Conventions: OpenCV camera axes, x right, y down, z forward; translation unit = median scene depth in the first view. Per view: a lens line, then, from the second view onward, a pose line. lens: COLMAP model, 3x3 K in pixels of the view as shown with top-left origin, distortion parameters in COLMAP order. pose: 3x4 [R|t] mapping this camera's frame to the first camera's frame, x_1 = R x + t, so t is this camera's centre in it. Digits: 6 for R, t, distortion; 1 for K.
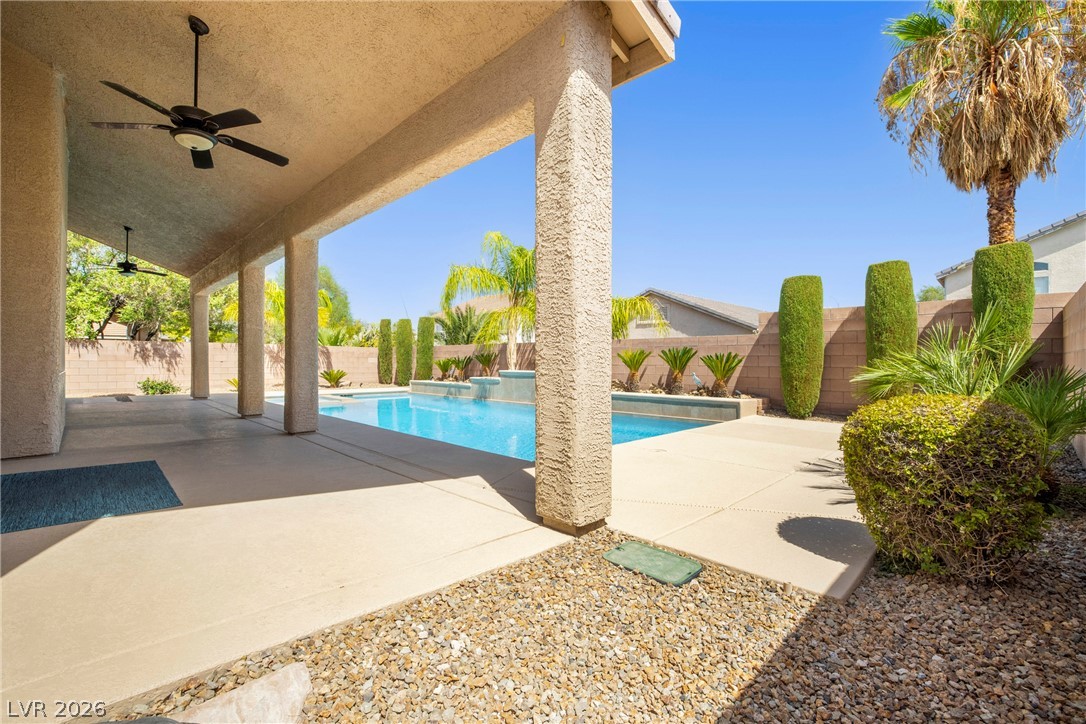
lens RADIAL K [[467.9, 0, 543.0], [0, 467.9, 362.0], [0, 0, 1]] dist [0.000307, 0.000132]
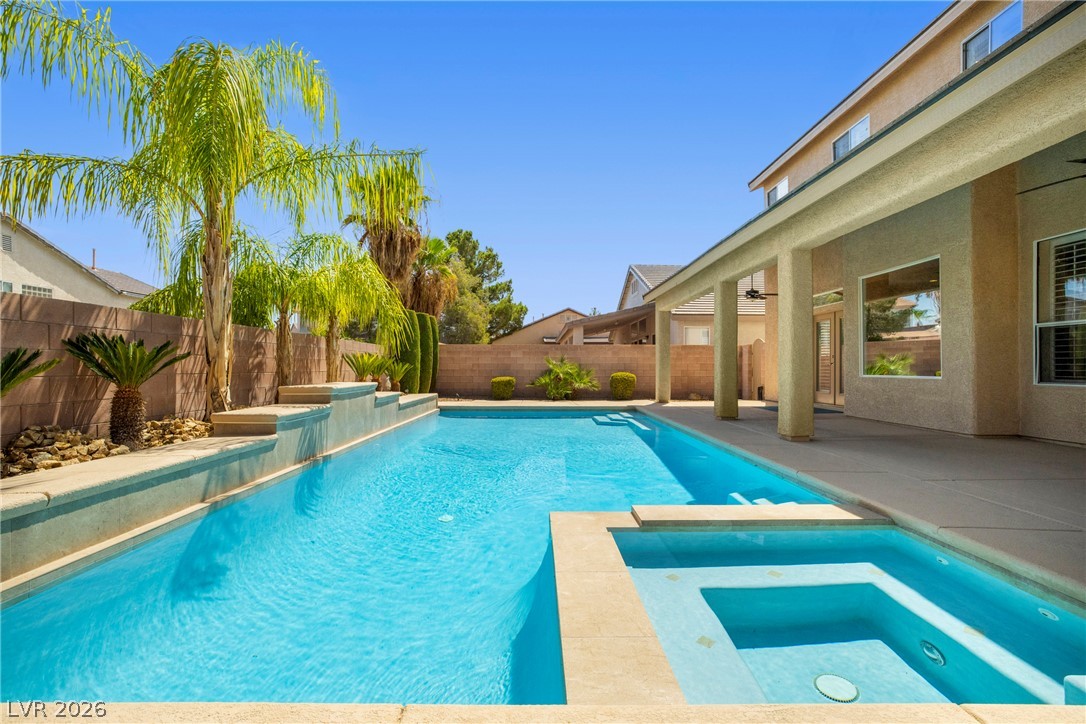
lens RADIAL K [[510.2, 0, 543.0], [0, 510.2, 362.0], [0, 0, 1]] dist [-0.002625, -0.000419]
pose [[-0.711062, 0.004581, 0.703114, -0.599216], [0.003357, 0.999989, -0.003120, -0.003791], [-0.703121, 0.000142, -0.711070, 1.225982]]
